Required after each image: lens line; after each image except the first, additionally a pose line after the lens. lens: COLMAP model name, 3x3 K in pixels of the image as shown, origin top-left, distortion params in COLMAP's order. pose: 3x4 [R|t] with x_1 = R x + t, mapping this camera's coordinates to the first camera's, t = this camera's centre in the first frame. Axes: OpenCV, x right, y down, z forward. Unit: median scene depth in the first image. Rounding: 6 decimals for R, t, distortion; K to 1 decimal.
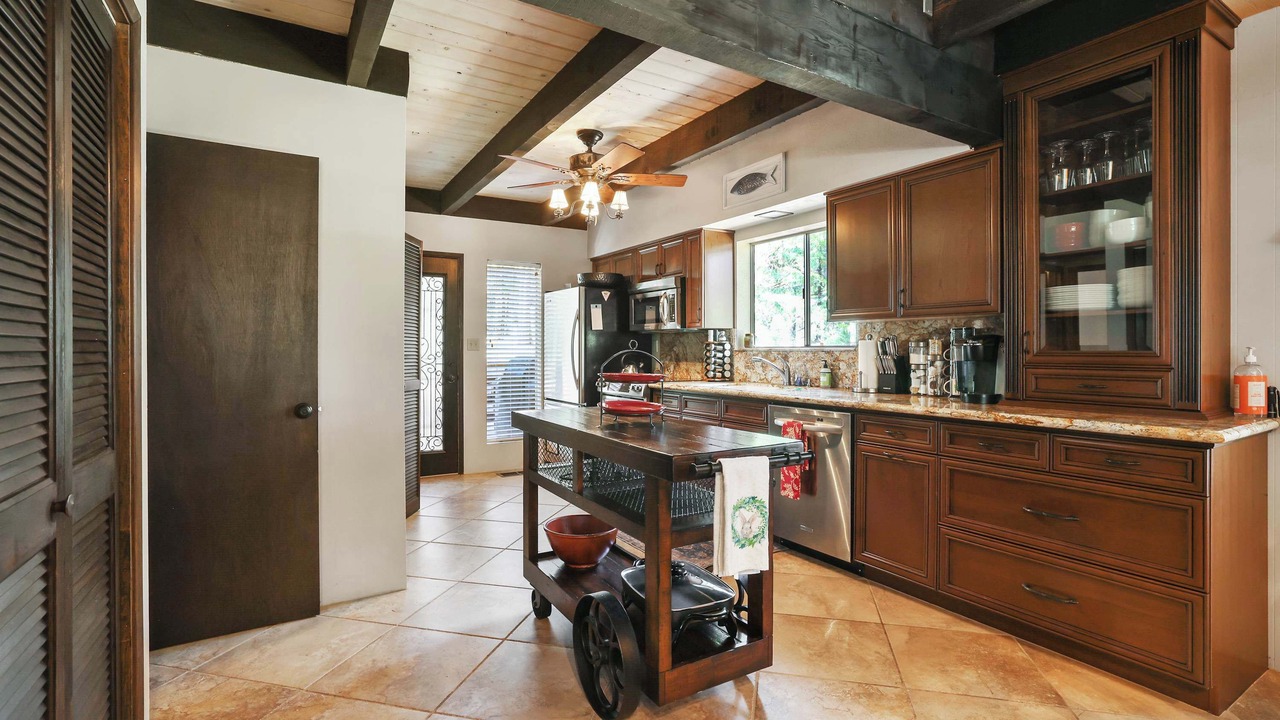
lens RADIAL K [[588.3, 0, 660.7], [0, 588.3, 349.2], [0, 0, 1]] dist [-0.023304, 0.013503]
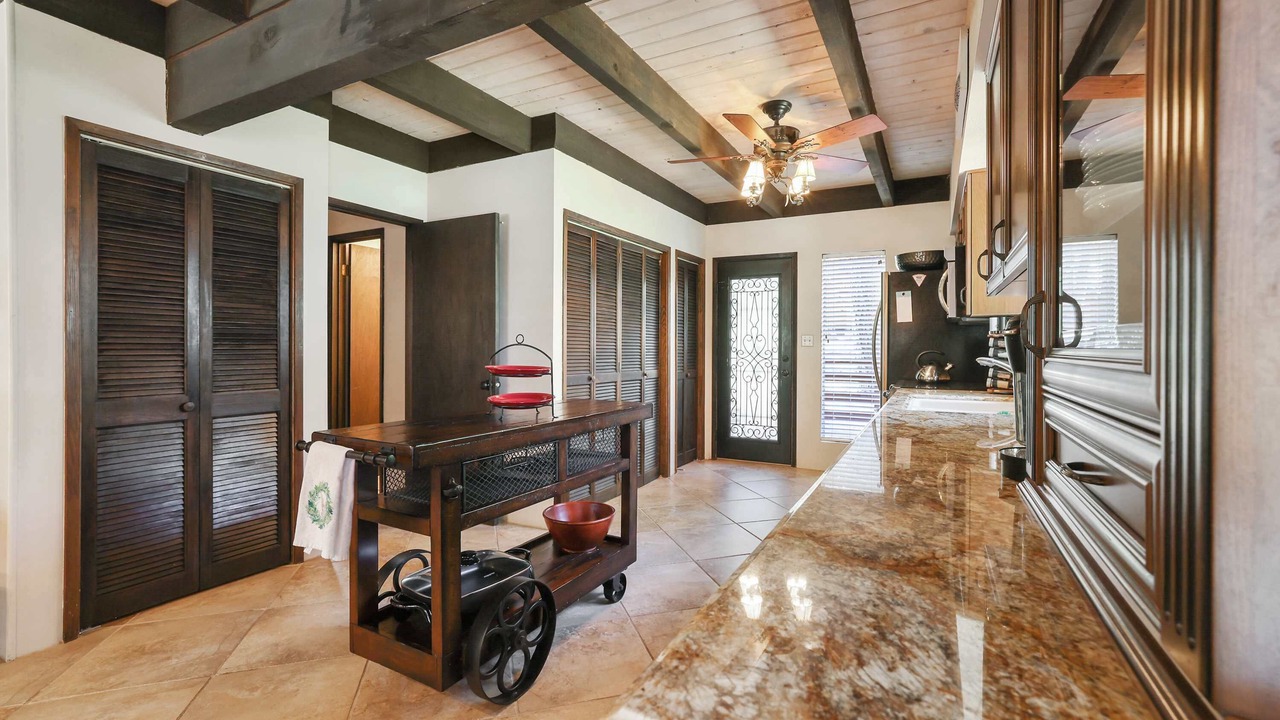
lens RADIAL K [[552.1, 0, 644.3], [0, 552.1, 351.6], [0, 0, 1]] dist [-0.026193, 0.000340]
pose [[0.489436, 0.013055, -0.871941, 0.545763], [-0.008054, 0.999913, 0.010450, 0.004288], [0.872002, 0.001907, 0.489499, 0.429501]]
